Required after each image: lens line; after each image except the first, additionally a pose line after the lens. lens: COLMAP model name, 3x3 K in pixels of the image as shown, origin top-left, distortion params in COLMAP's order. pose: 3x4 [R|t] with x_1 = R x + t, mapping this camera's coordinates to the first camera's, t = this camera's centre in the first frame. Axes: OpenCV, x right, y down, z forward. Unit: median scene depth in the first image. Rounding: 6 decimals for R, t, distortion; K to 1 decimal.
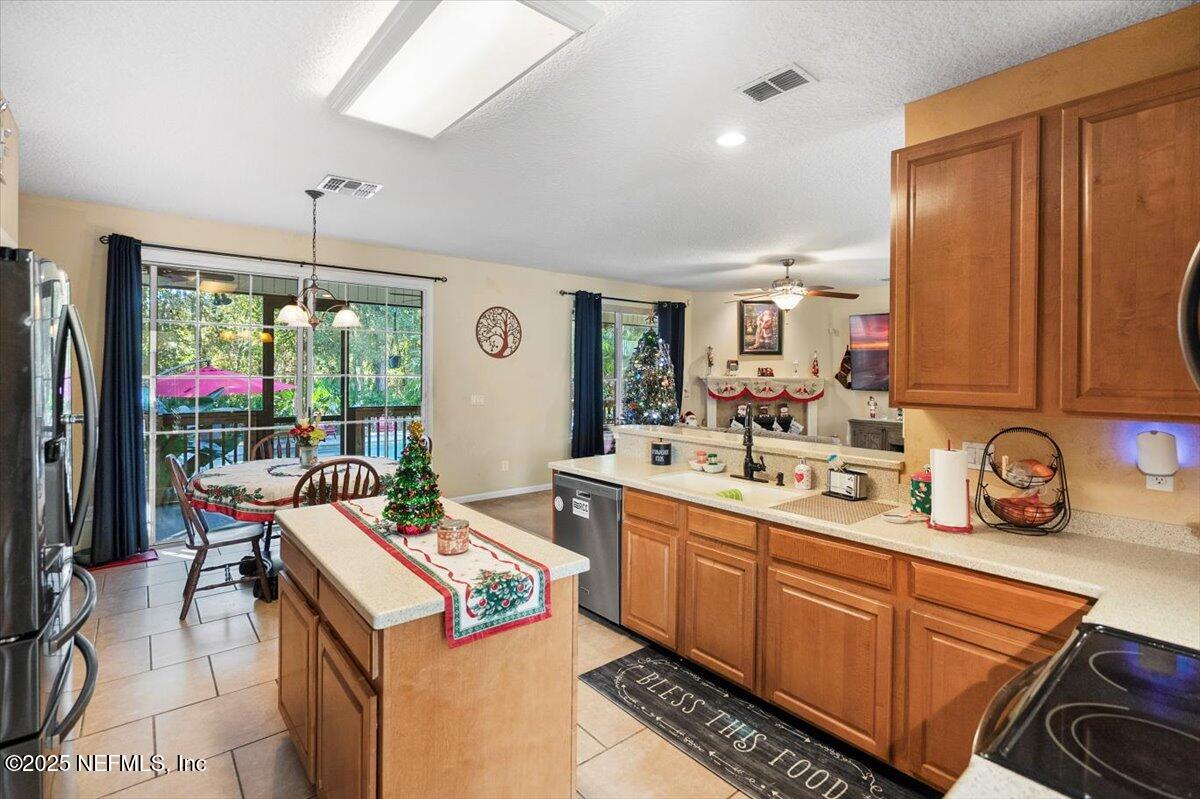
lens RADIAL K [[550.3, 0, 603.5], [0, 550.3, 379.6], [0, 0, 1]] dist [-0.002848, -0.000493]
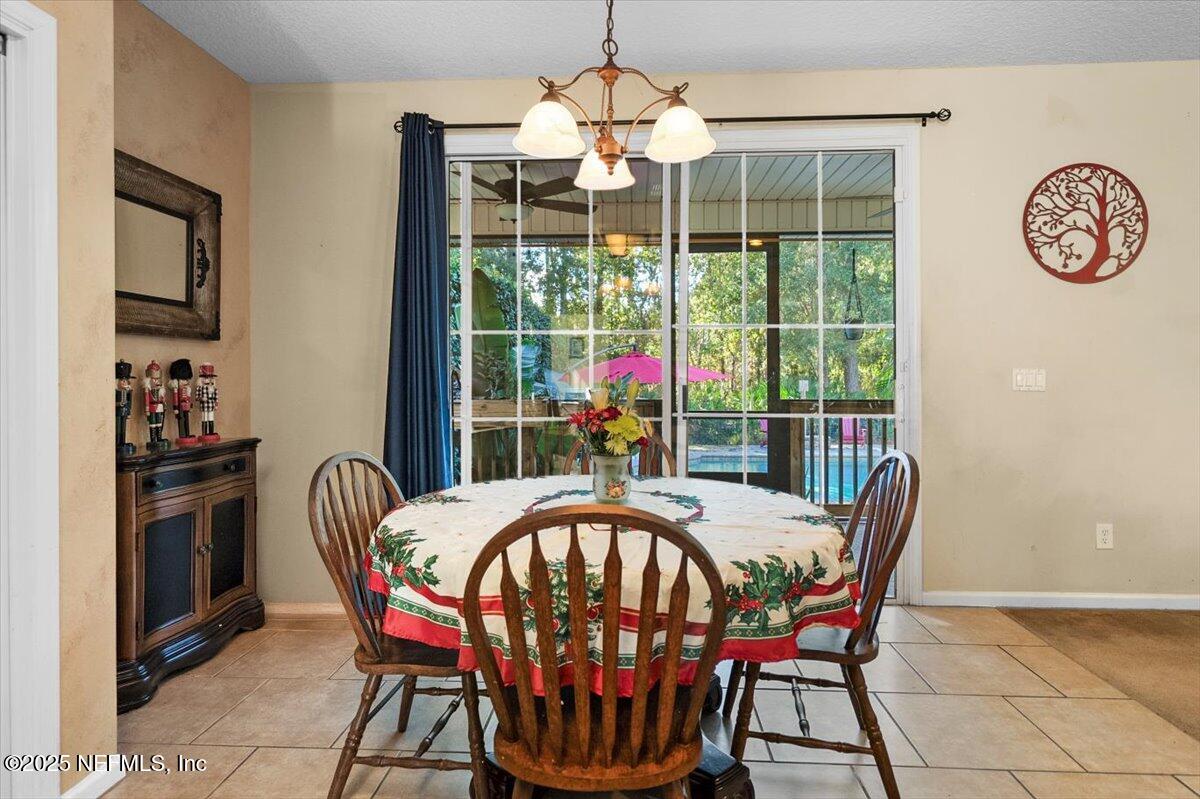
lens RADIAL K [[668.3, 0, 588.2], [0, 668.3, 368.1], [0, 0, 1]] dist [-0.004831, -0.000332]
pose [[0.723274, -0.012354, -0.690451, -0.114386], [-0.002003, 0.999798, -0.019987, 0.038495], [0.690558, 0.015839, 0.723103, 0.367230]]
